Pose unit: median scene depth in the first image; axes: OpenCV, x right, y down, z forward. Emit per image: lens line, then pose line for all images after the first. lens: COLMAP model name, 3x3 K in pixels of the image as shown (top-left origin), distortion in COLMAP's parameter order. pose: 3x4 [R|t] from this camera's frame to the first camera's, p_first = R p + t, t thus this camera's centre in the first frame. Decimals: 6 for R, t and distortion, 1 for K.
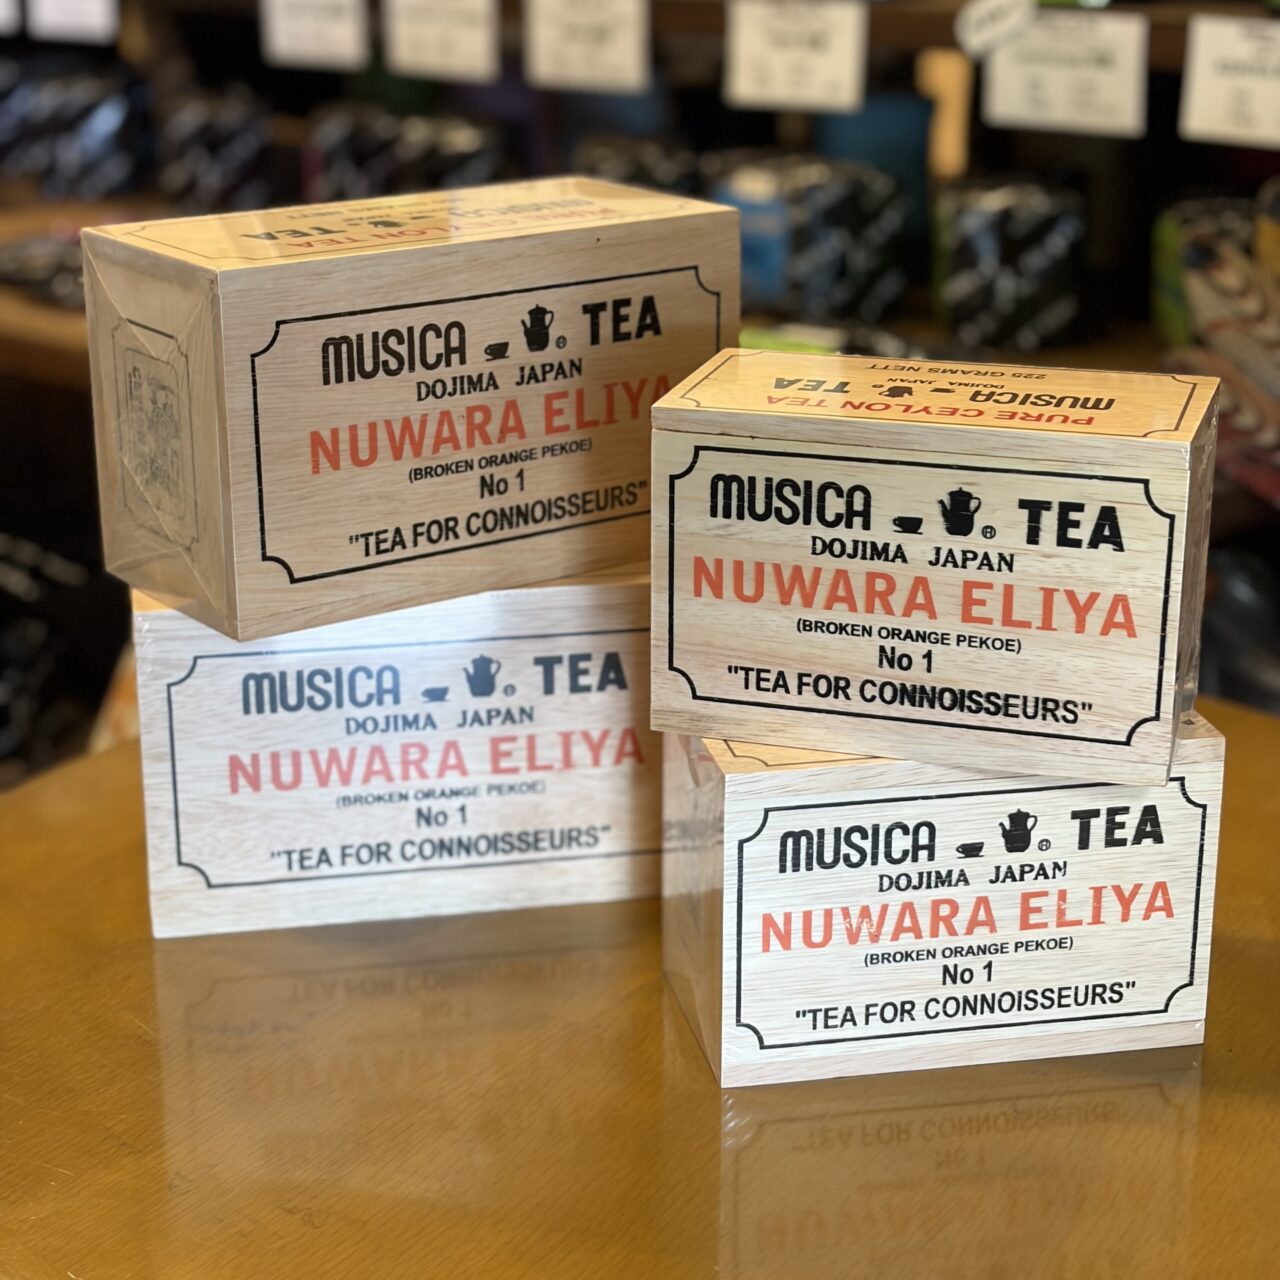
lens RADIAL K [[2573.5, 0, 637.5], [0, 2573.5, 645.0], [0, 0, 1]] dist [0.187951, 0.000000]
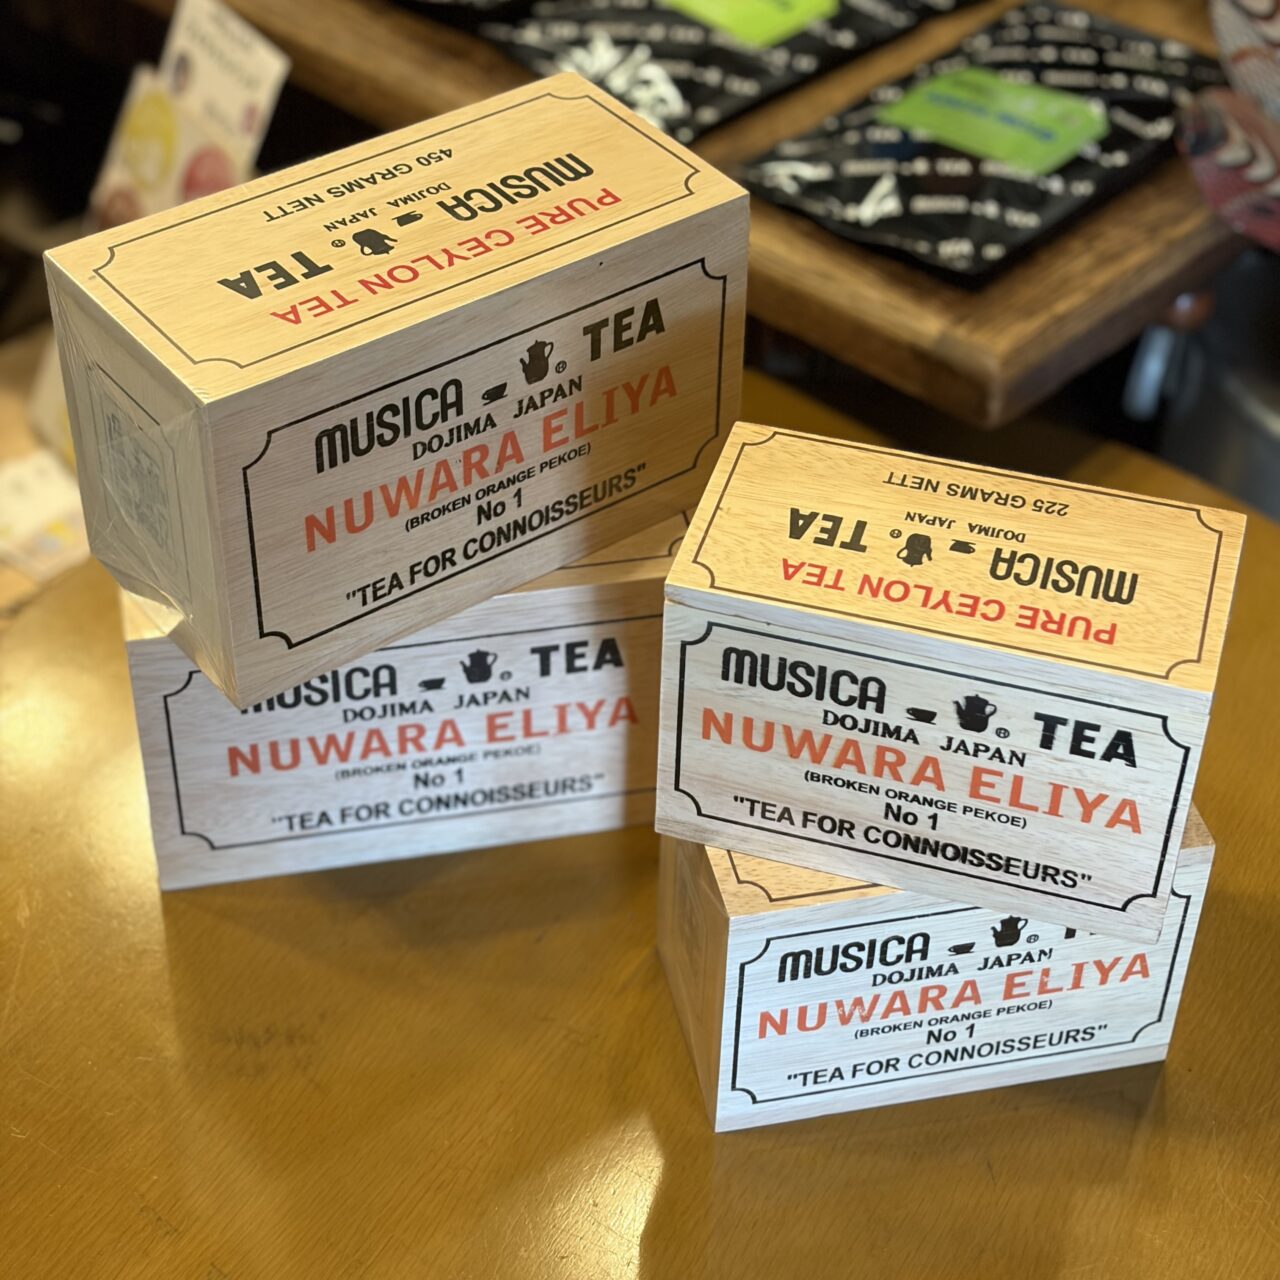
lens RADIAL K [[2573.5, 0, 645.5], [0, 2573.5, 641.2], [0, 0, 1]] dist [0.187951, 0.000000]
pose [[0.999419, 0.002894, 0.033975, -0.032888], [-0.015568, 0.925204, 0.379150, -0.416947], [-0.030336, -0.379459, 0.924711, 0.088350]]
